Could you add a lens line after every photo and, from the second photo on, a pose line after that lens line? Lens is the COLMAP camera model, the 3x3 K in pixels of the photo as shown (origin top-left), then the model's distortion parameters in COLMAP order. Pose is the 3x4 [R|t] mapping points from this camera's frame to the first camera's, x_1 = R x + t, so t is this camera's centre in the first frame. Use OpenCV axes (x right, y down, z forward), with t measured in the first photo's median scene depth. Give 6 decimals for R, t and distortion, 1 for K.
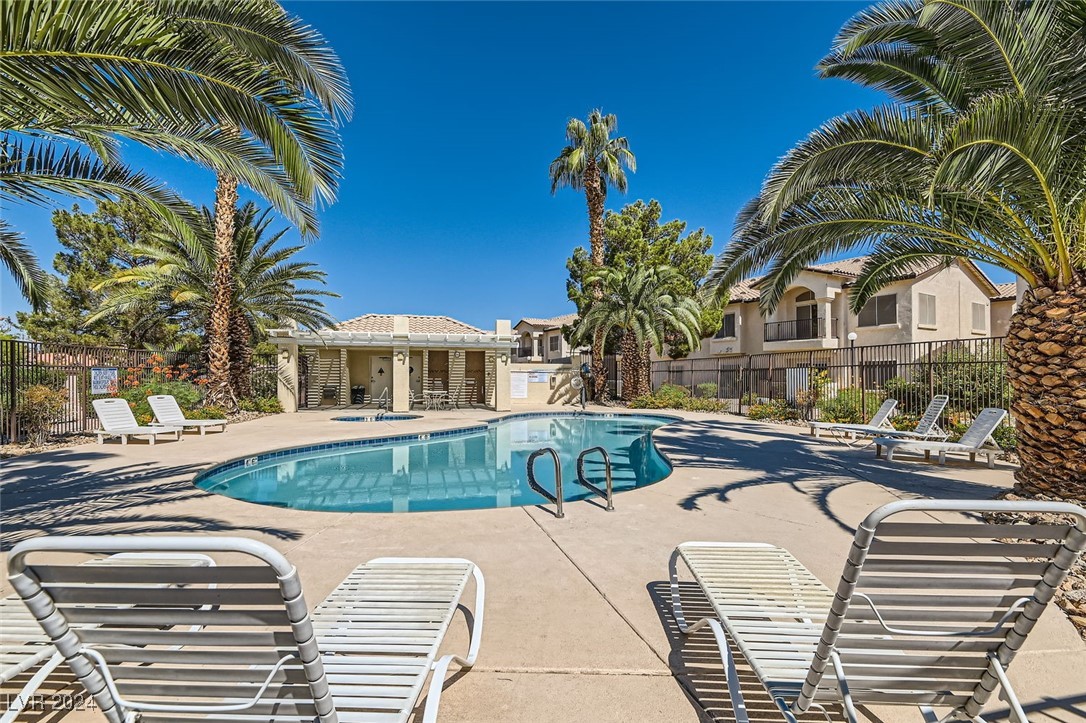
lens RADIAL K [[486.4, 0, 547.5], [0, 486.4, 366.3], [0, 0, 1]] dist [0.001646, -0.000079]
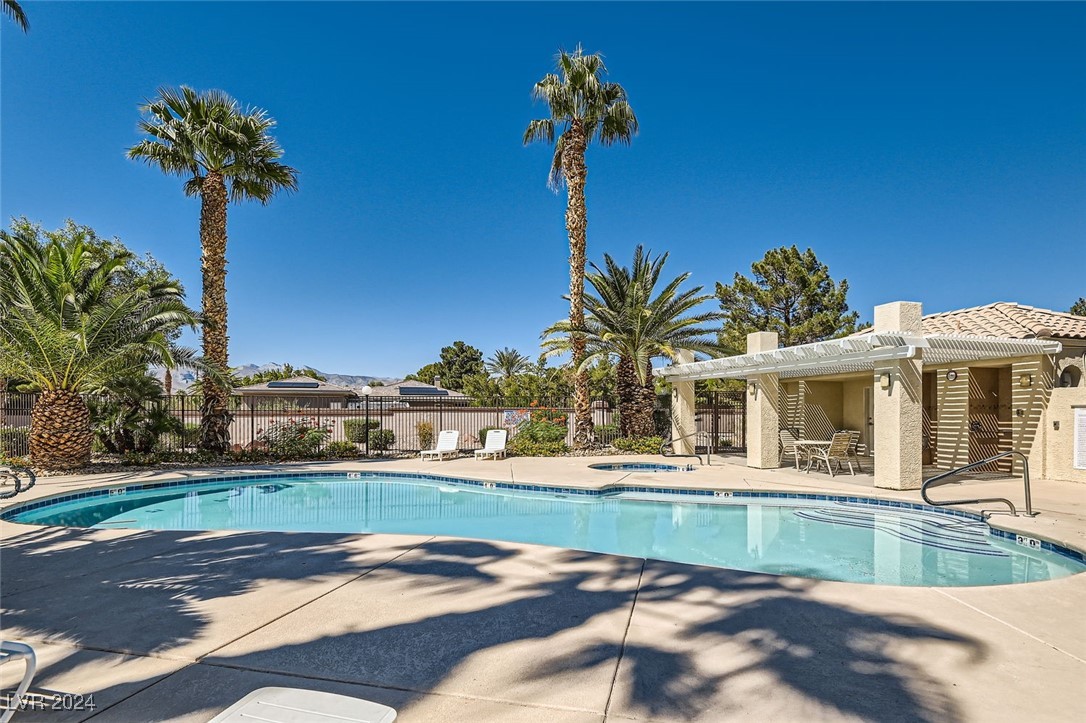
lens RADIAL K [[525.9, 0, 541.5], [0, 525.9, 410.3], [0, 0, 1]] dist [0.000207, -0.000121]
pose [[0.039064, -0.006364, -0.999216, 0.476588], [0.021031, 0.999763, -0.005545, 0.008970], [0.999015, -0.020798, 0.039188, 0.699443]]
